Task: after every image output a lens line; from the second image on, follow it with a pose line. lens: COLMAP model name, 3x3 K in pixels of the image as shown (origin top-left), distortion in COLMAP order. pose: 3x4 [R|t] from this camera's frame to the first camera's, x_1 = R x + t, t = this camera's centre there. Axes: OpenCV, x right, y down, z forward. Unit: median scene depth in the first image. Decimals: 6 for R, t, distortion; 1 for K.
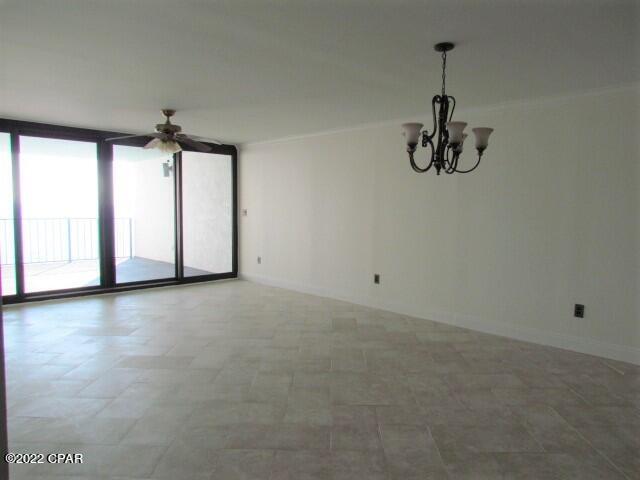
lens RADIAL K [[453.7, 0, 323.0], [0, 453.7, 240.4], [0, 0, 1]] dist [-0.025868, 0.000892]
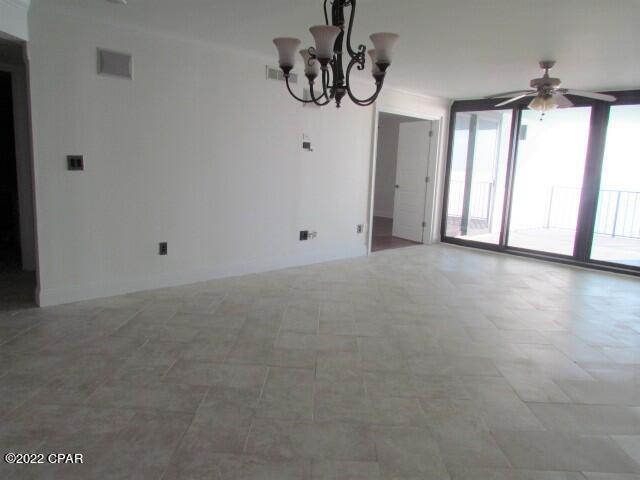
lens RADIAL K [[450.5, 0, 315.7], [0, 450.5, 239.5], [0, 0, 1]] dist [-0.029759, 0.002460]
pose [[-0.006539, 0.154512, -0.987969, 0.898345], [-0.117508, 0.981026, 0.154204, -0.035993], [0.993050, 0.117102, 0.011742, 0.871699]]
